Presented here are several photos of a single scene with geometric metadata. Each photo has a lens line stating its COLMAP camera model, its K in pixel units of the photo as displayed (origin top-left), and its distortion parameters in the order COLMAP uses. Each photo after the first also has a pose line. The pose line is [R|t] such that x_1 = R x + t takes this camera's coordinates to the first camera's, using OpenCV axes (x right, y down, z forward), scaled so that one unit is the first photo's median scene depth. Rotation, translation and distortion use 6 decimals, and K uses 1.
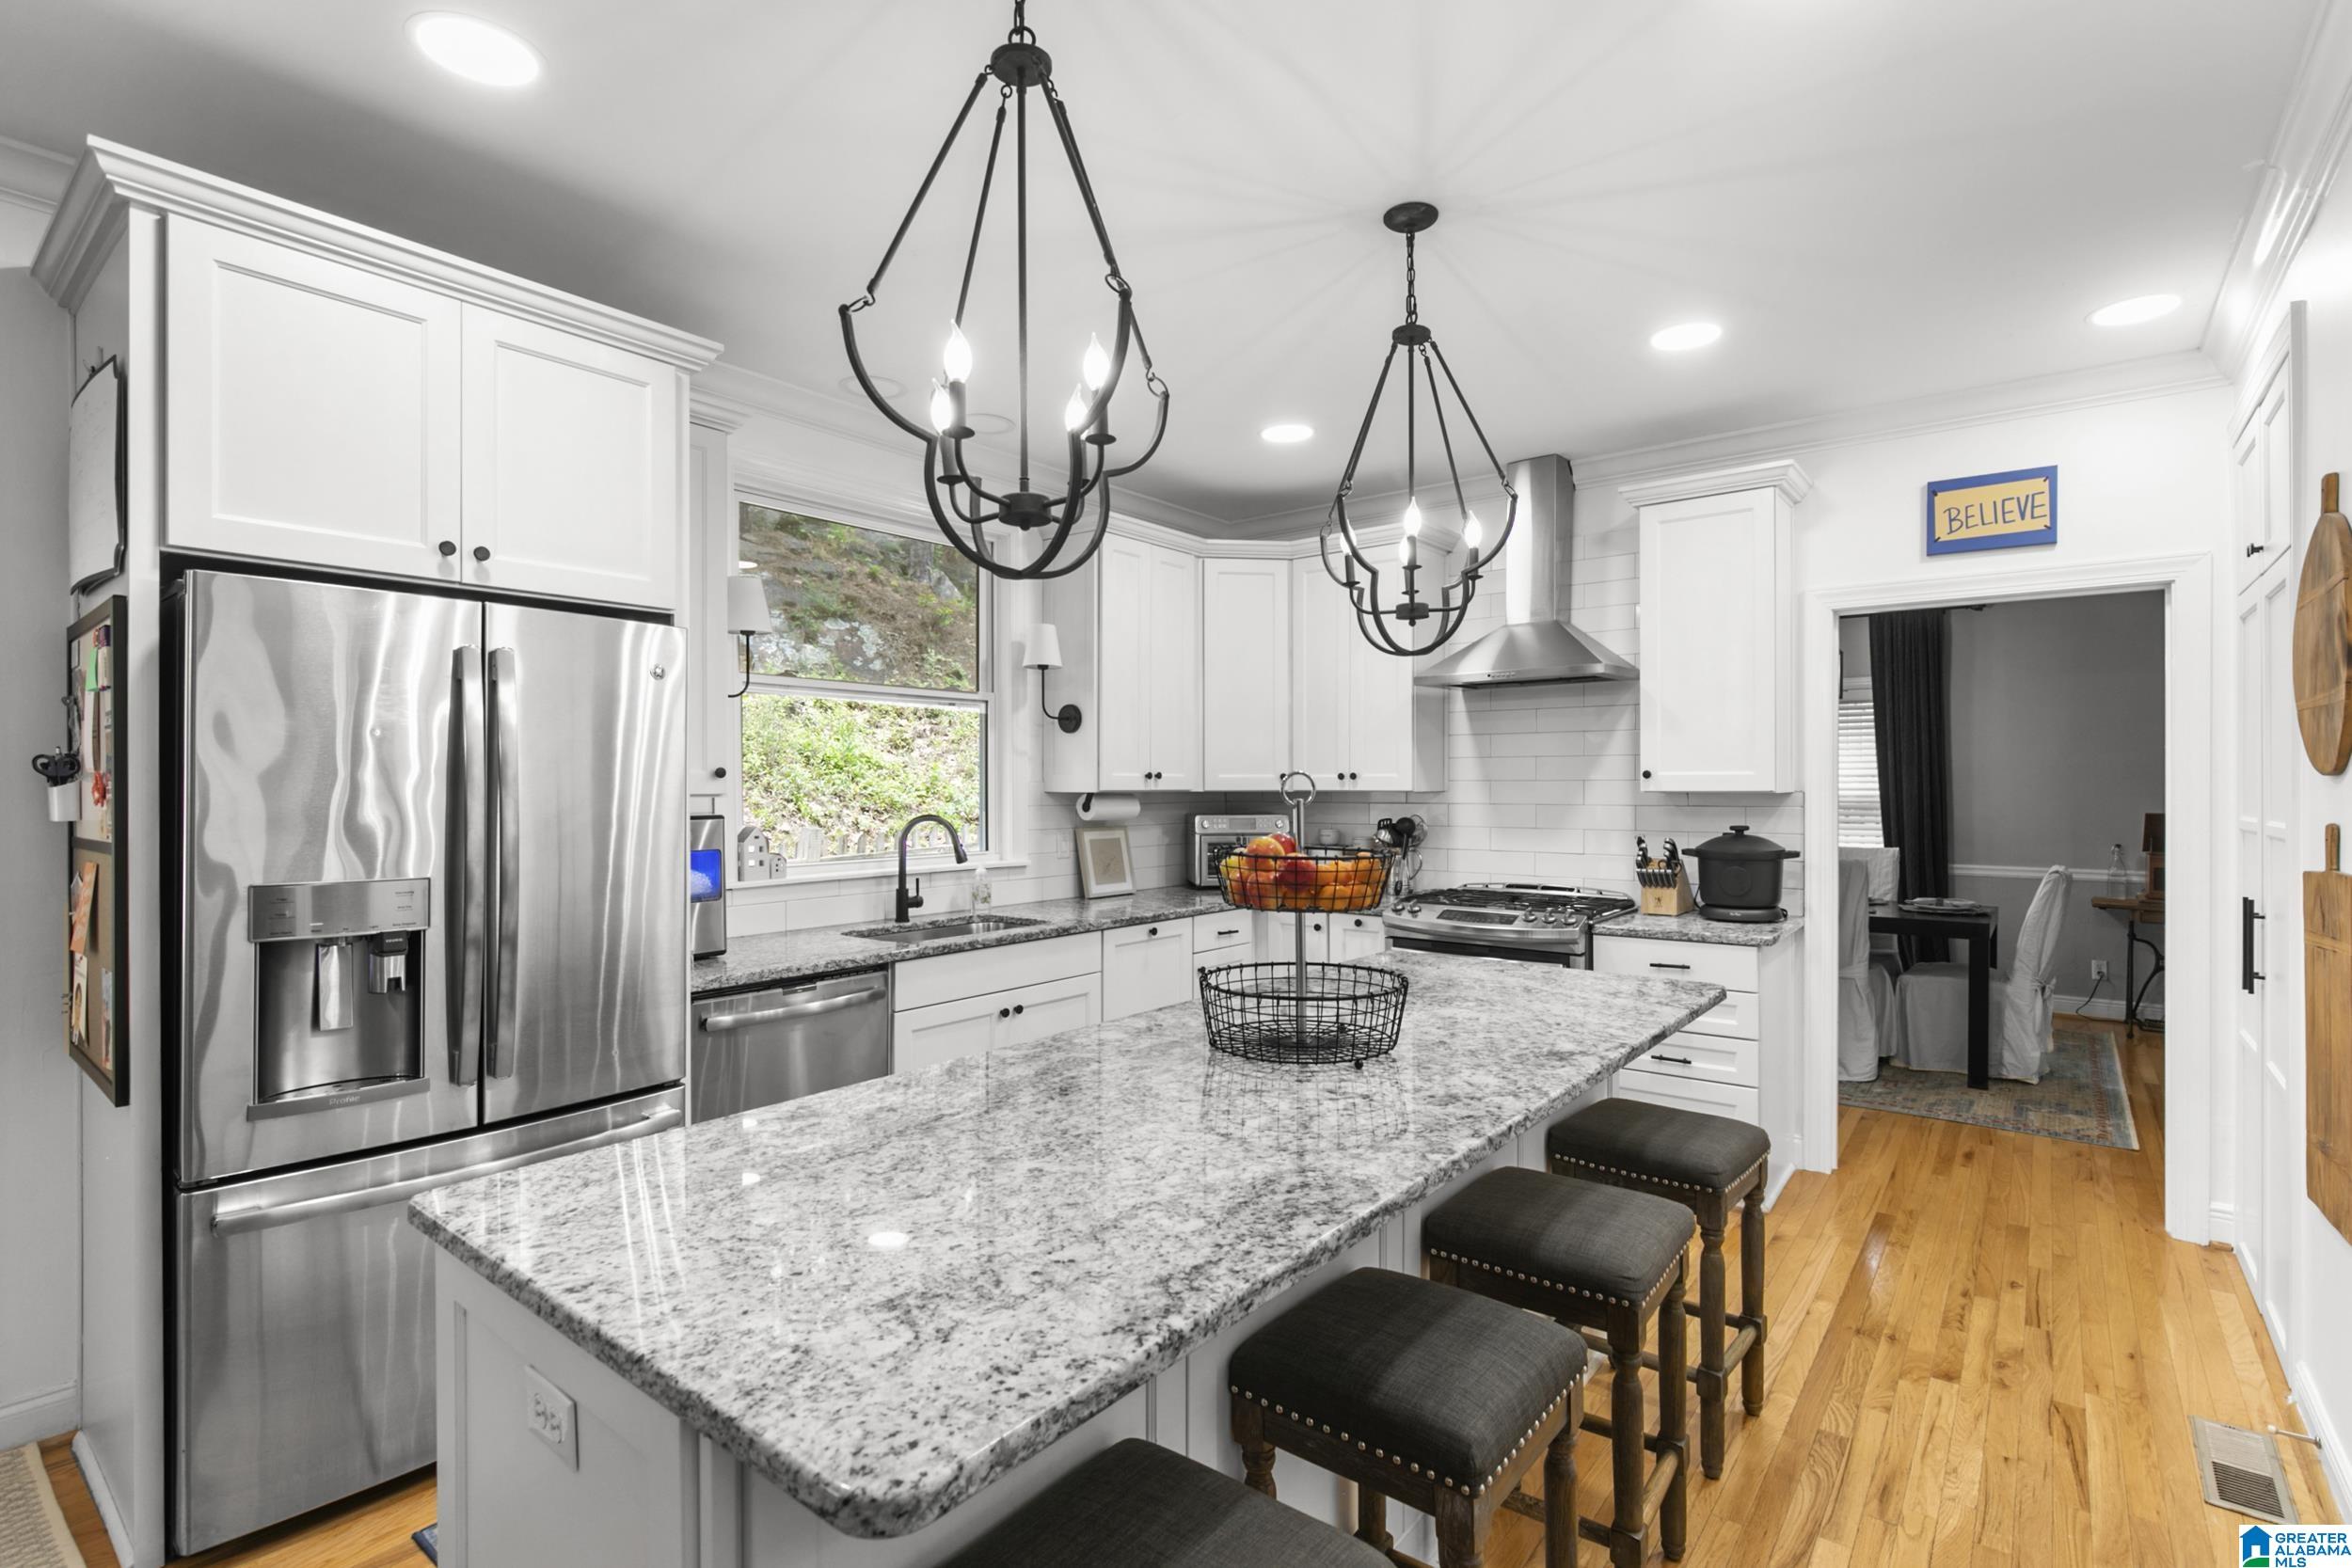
lens RADIAL K [[1101.5, 0, 1169.9], [0, 1101.5, 787.4], [0, 0, 1]] dist [0.000819, -0.000033]
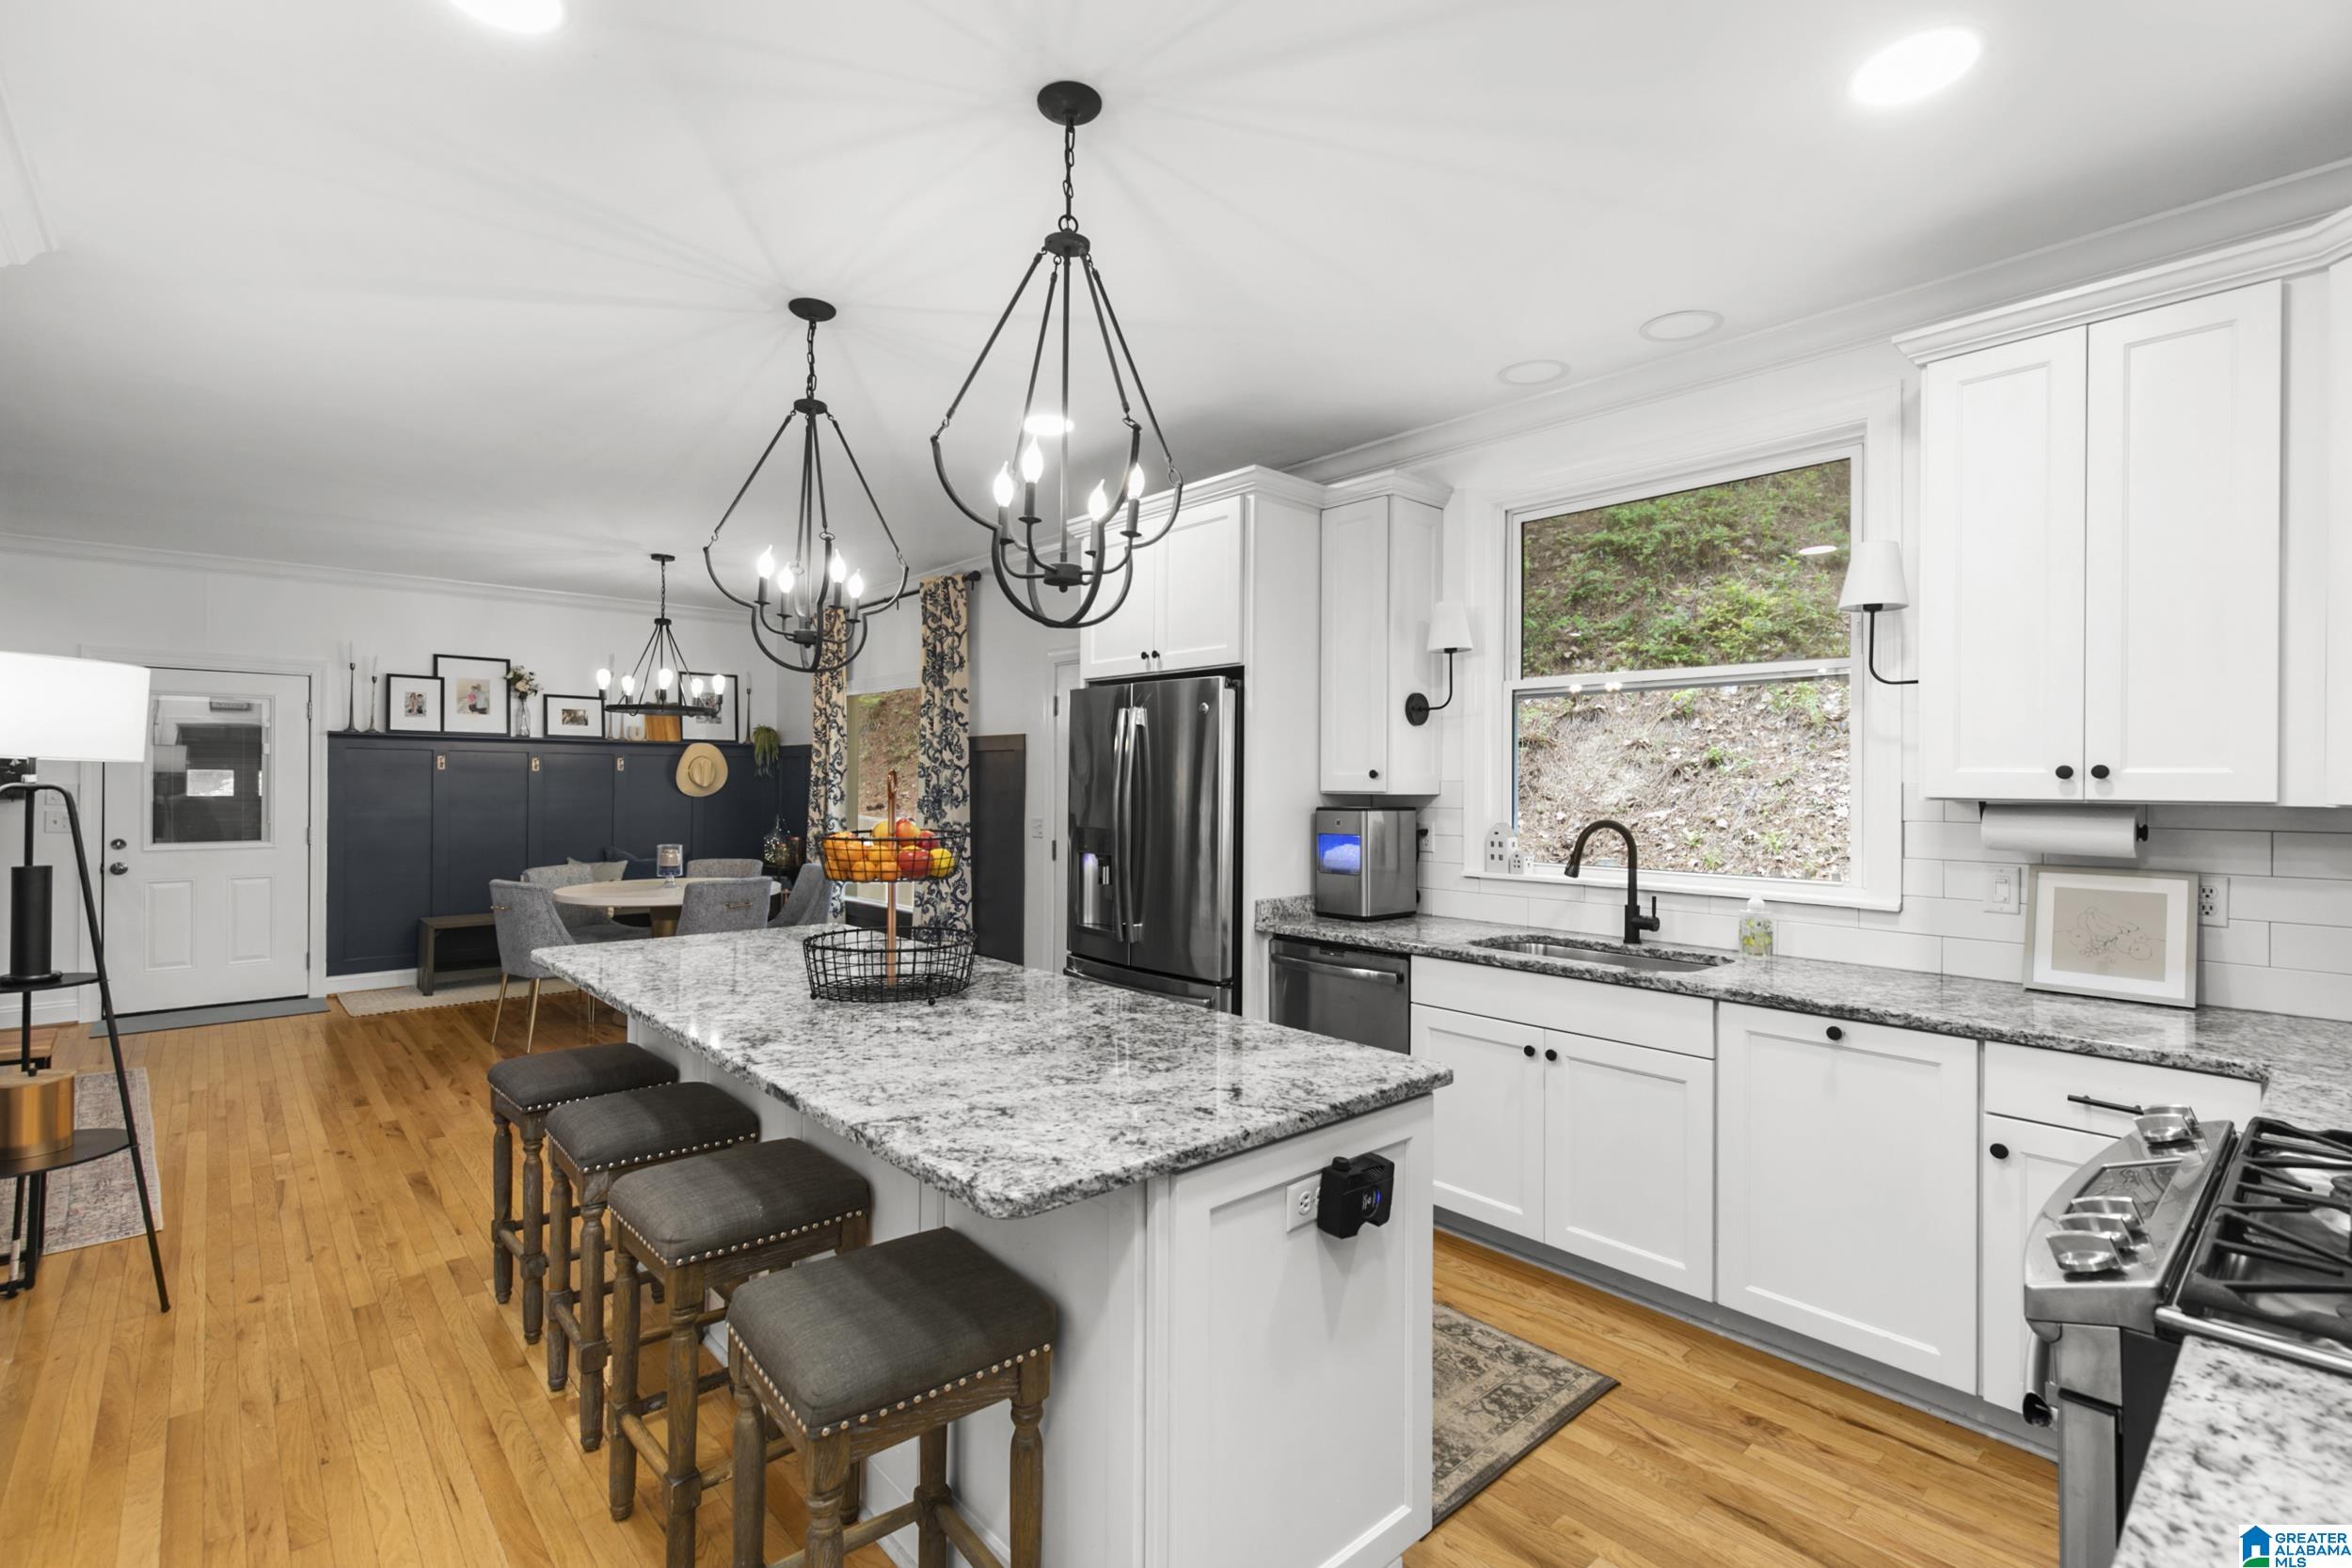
lens RADIAL K [[1091.1, 0, 1177.0], [0, 1091.1, 774.2], [0, 0, 1]] dist [0.016905, 0.000268]
pose [[-0.171412, -0.004577, -0.985189, 0.688636], [-0.008372, 0.999960, -0.003189, -0.006094], [0.985164, 0.007702, -0.171444, 0.808854]]
